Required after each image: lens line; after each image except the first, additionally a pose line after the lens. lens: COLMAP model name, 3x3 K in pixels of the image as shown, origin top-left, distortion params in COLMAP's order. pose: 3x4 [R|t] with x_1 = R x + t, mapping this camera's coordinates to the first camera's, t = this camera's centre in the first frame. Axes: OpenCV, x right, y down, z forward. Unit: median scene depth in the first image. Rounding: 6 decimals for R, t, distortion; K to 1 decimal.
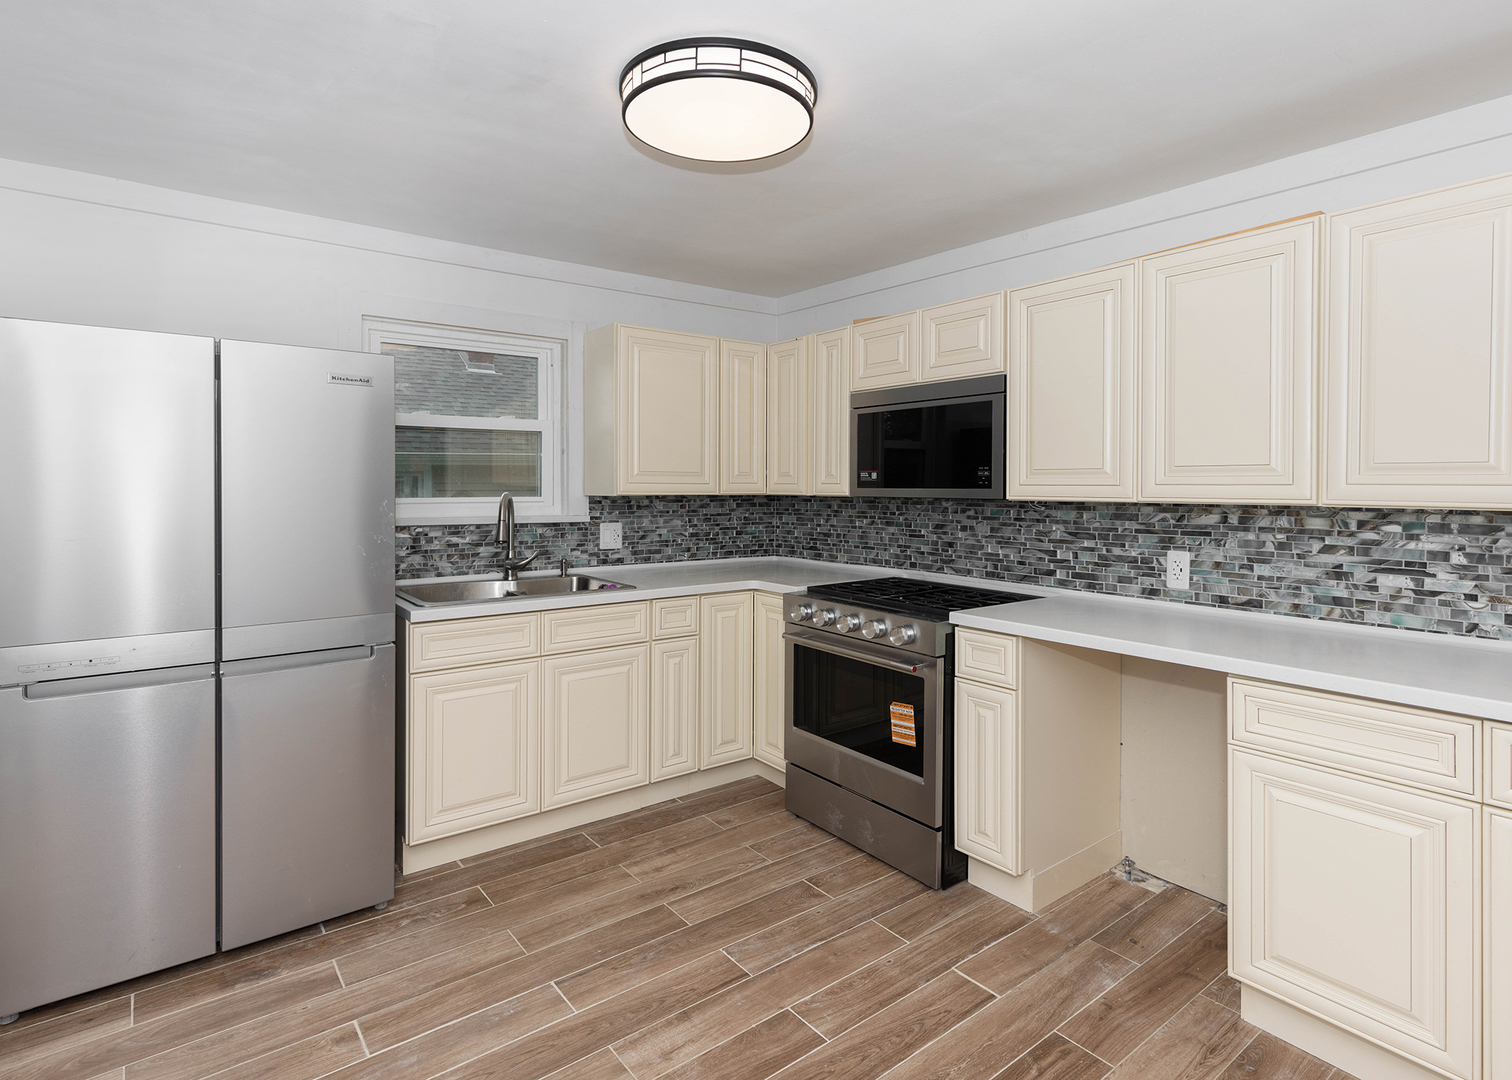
lens RADIAL K [[764.9, 0, 757.8], [0, 764.9, 481.9], [0, 0, 1]] dist [-0.028367, 0.000796]
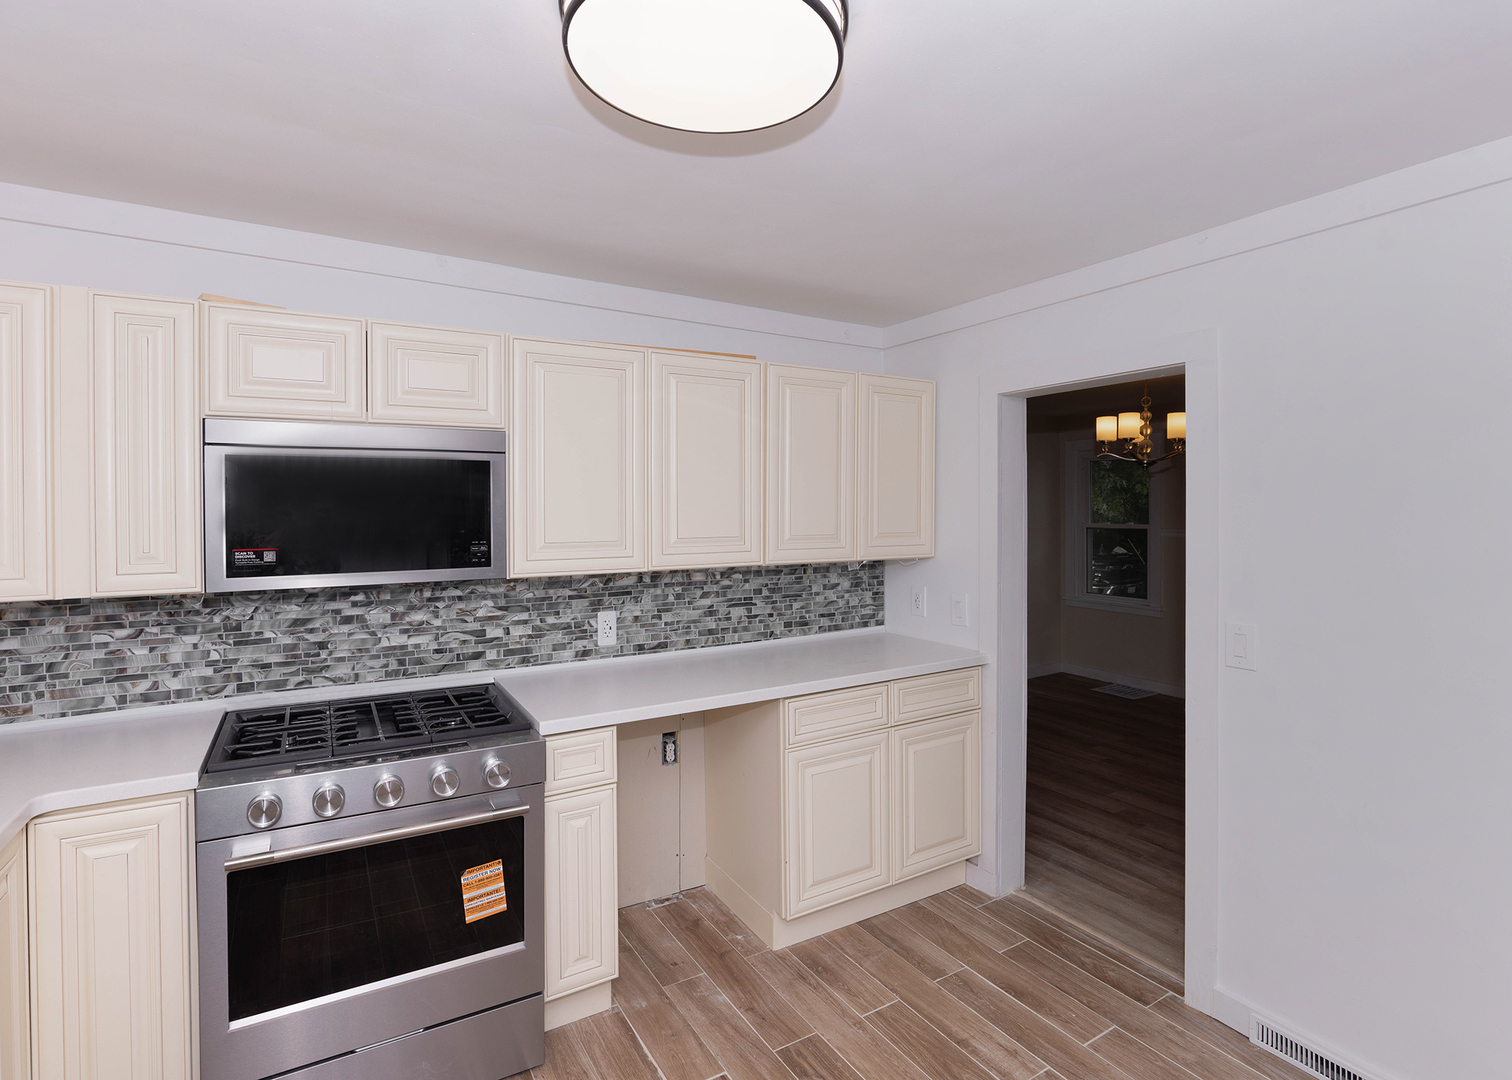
lens RADIAL K [[764.9, 0, 760.4], [0, 764.9, 515.9], [0, 0, 1]] dist [-0.028367, 0.000796]
pose [[0.092413, -0.010660, 0.995664, -0.530358], [0.000345, 0.999943, 0.010674, -0.059499], [-0.995721, -0.000643, 0.092411, 0.674998]]
